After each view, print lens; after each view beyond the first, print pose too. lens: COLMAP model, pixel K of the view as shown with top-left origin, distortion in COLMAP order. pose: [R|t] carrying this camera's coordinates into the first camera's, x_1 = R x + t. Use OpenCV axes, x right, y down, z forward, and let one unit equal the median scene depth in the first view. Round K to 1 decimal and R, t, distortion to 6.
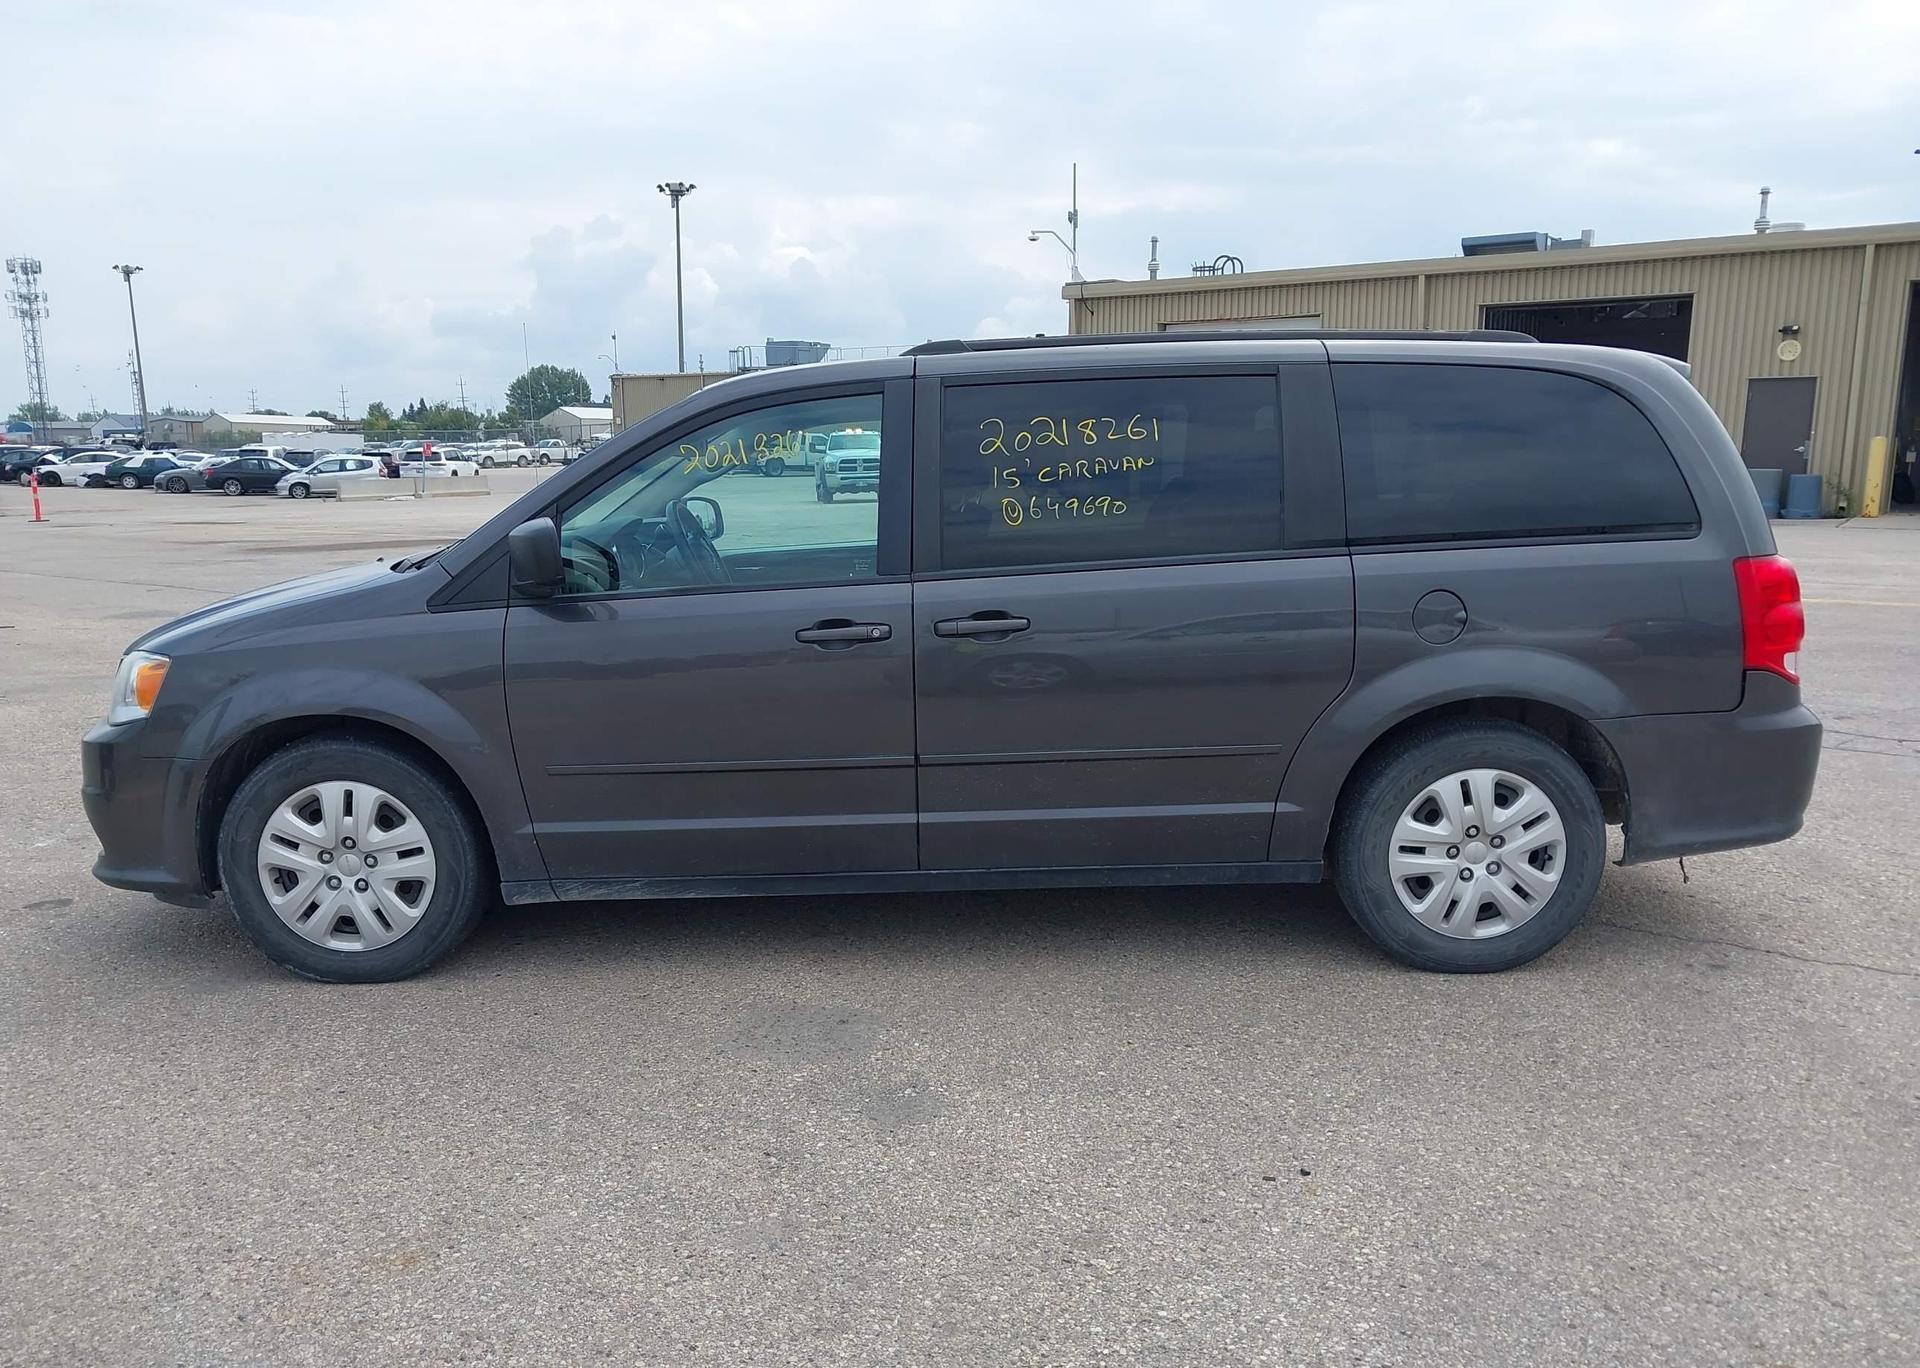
lens RADIAL K [[1487.2, 0, 960.3], [0, 1487.2, 728.7], [0, 0, 1]] dist [0.003597, 0.000347]
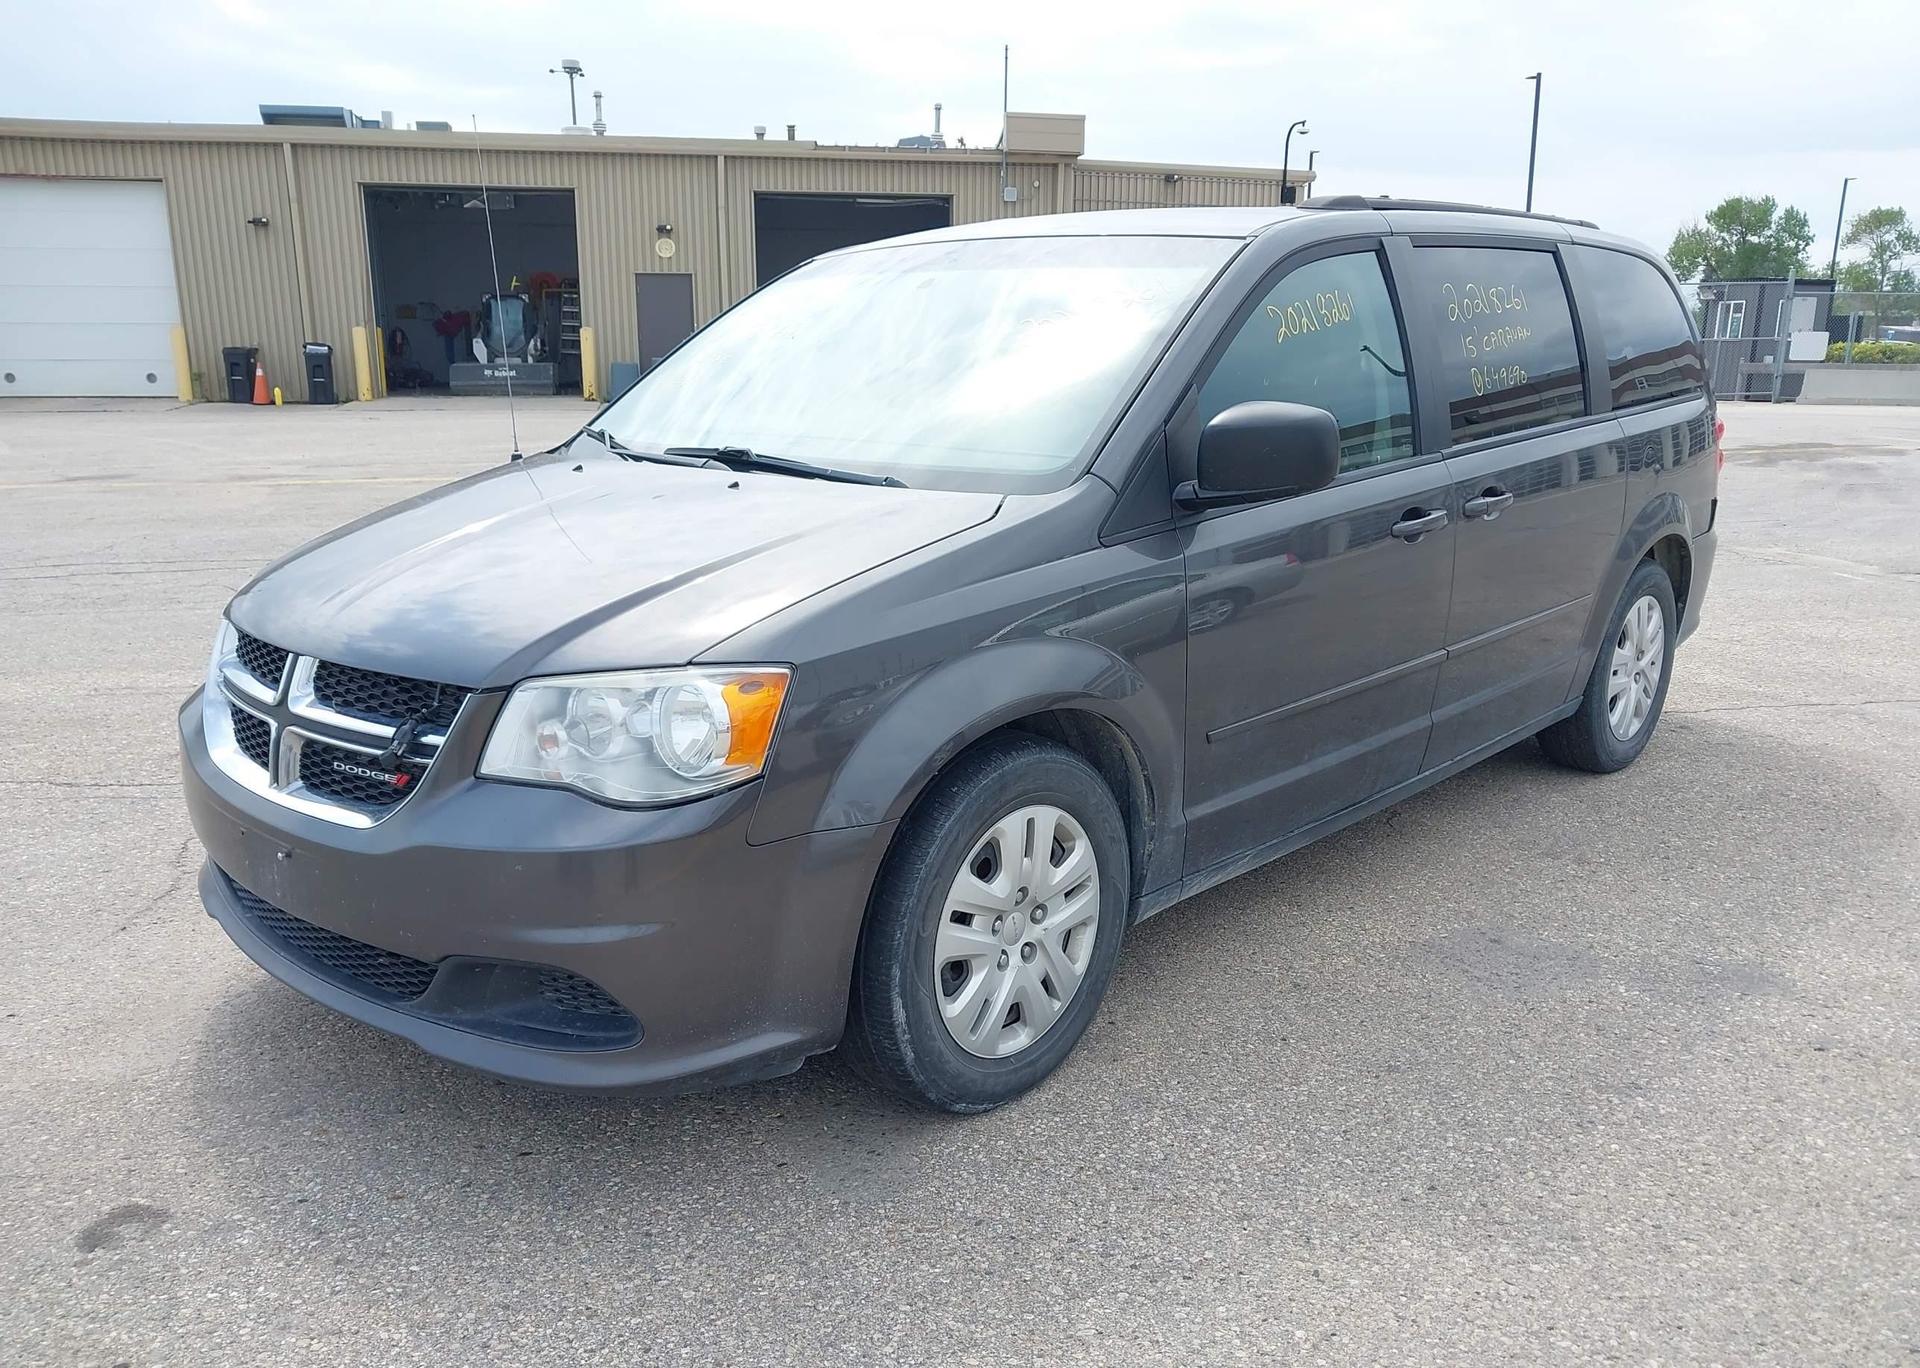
lens RADIAL K [[1487.2, 0, 960.3], [0, 1487.2, 728.7], [0, 0, 1]] dist [0.003597, 0.000347]
pose [[0.696534, -0.176853, 0.695387, -0.891783], [0.127969, 0.984230, 0.122132, -0.085784], [-0.706020, 0.003919, 0.708181, 0.537480]]
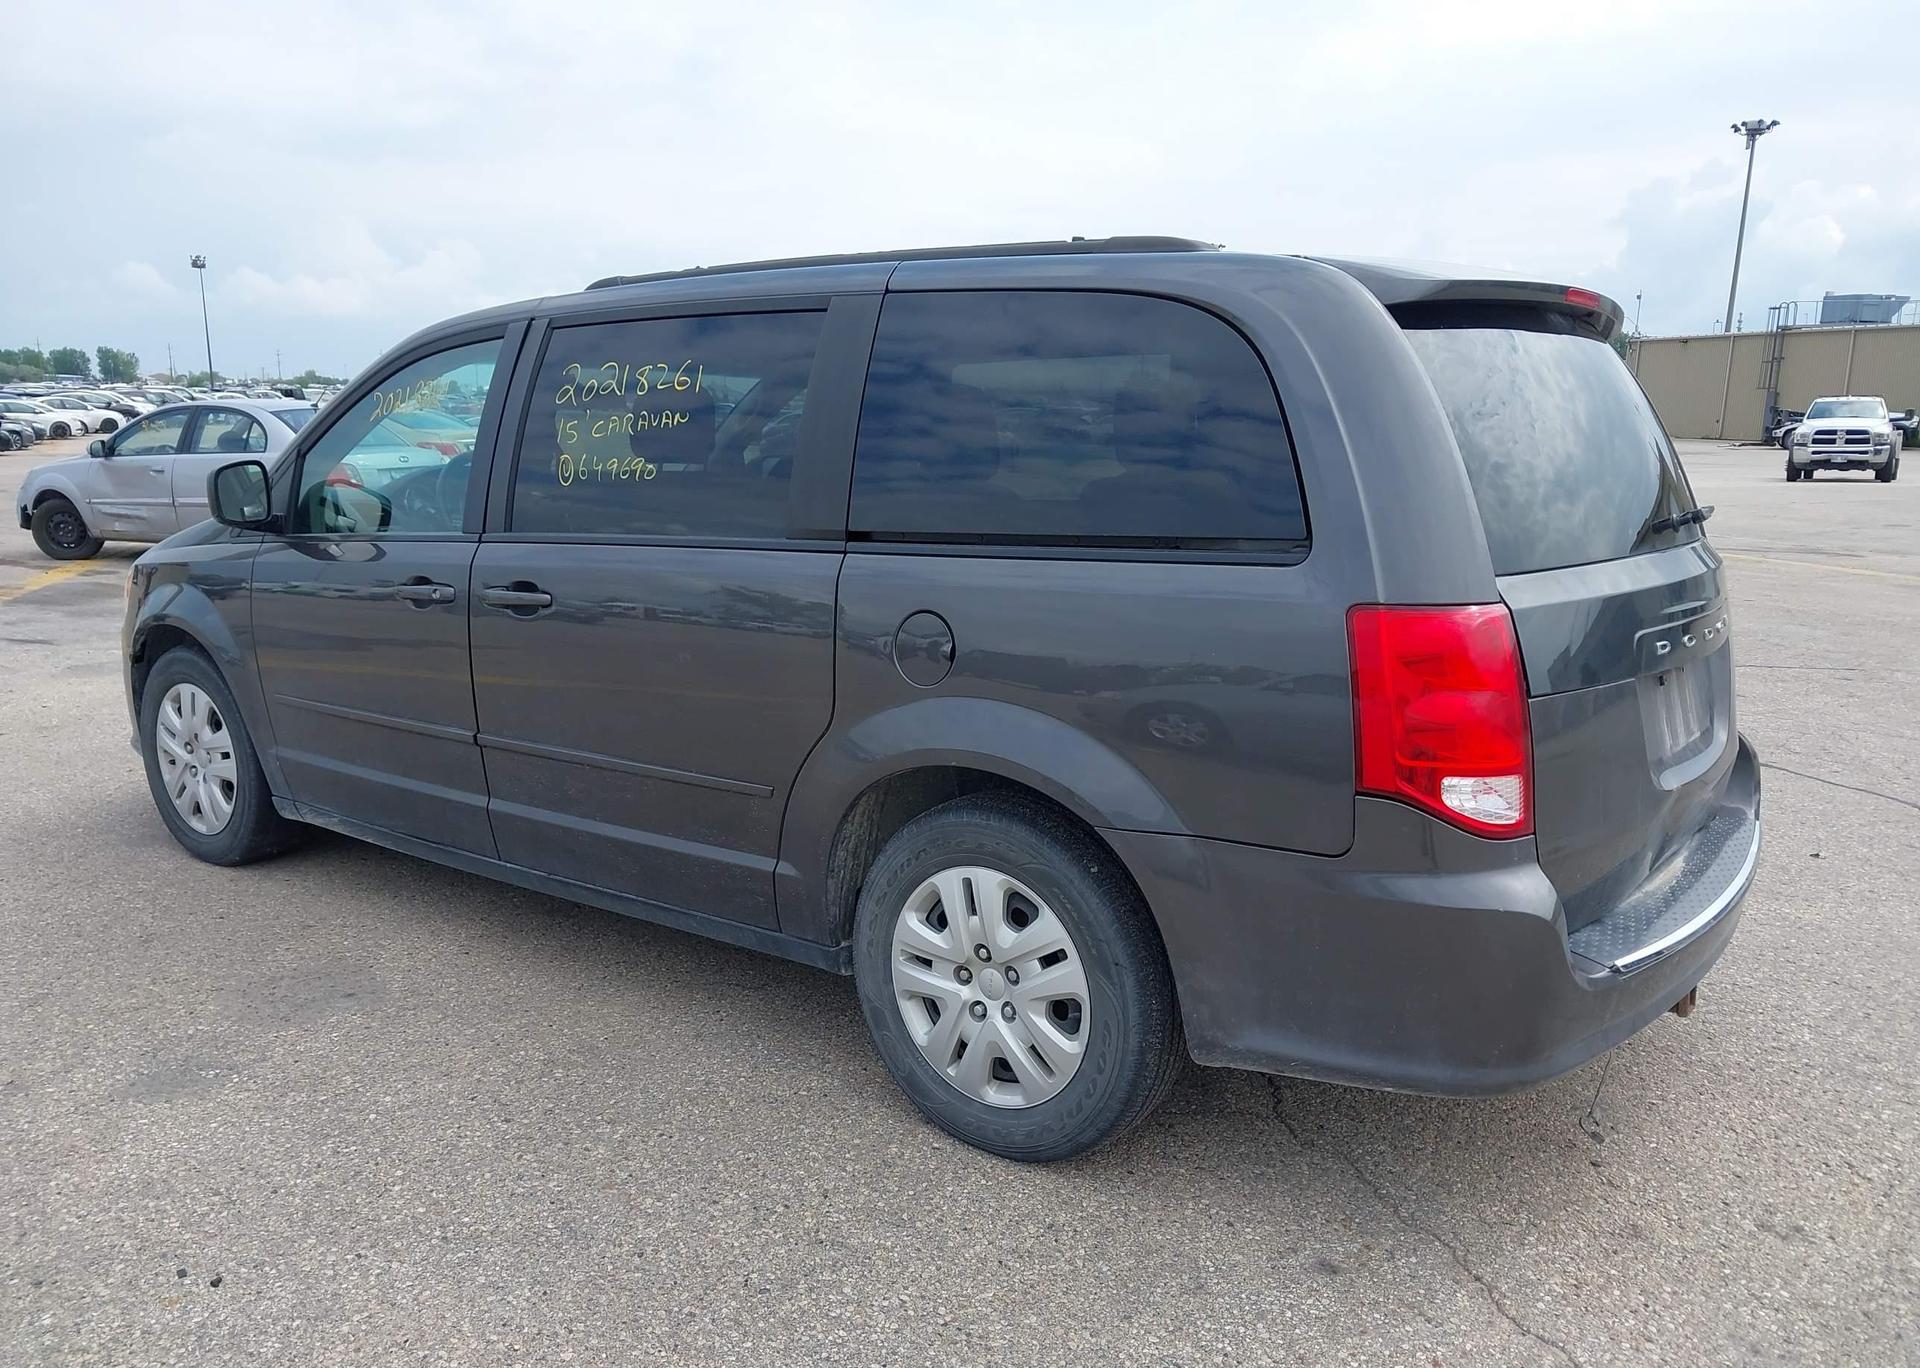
lens RADIAL K [[1487.2, 0, 960.3], [0, 1487.2, 728.7], [0, 0, 1]] dist [0.003597, 0.000347]
pose [[0.815115, 0.143075, -0.561352, 0.697352], [-0.128701, 0.989530, 0.065326, -0.079400], [0.564821, 0.018998, 0.824995, 0.395883]]
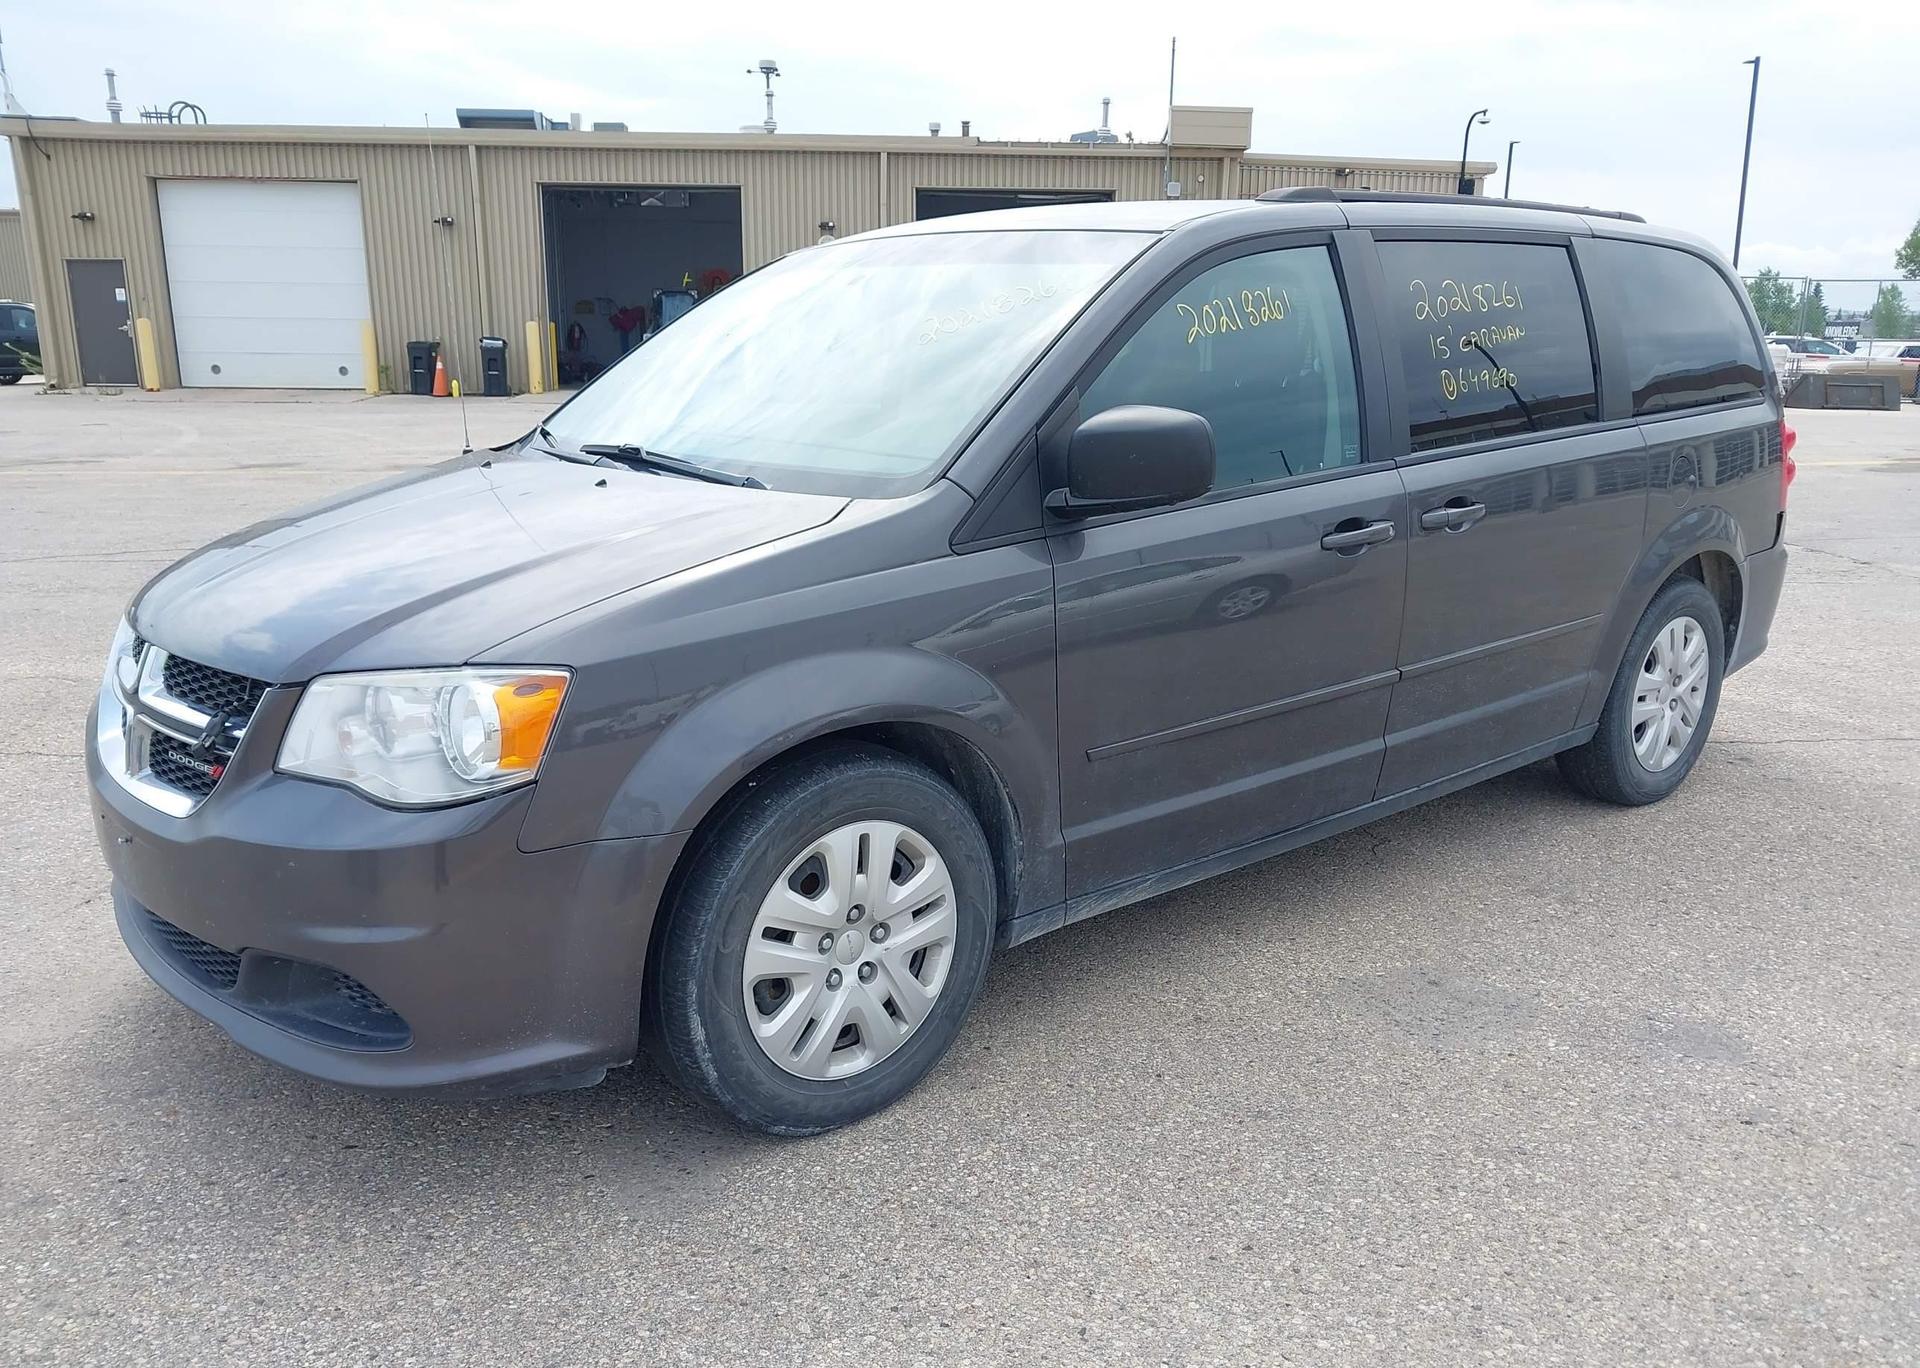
lens RADIAL K [[1492.7, 0, 961.3], [0, 1492.7, 730.6], [0, 0, 1]] dist [-0.005007, 0.014439]
pose [[0.776107, -0.153804, 0.611558, -0.767238], [0.107960, 0.987889, 0.111443, -0.072350], [-0.621292, -0.020468, 0.783312, 0.455313]]
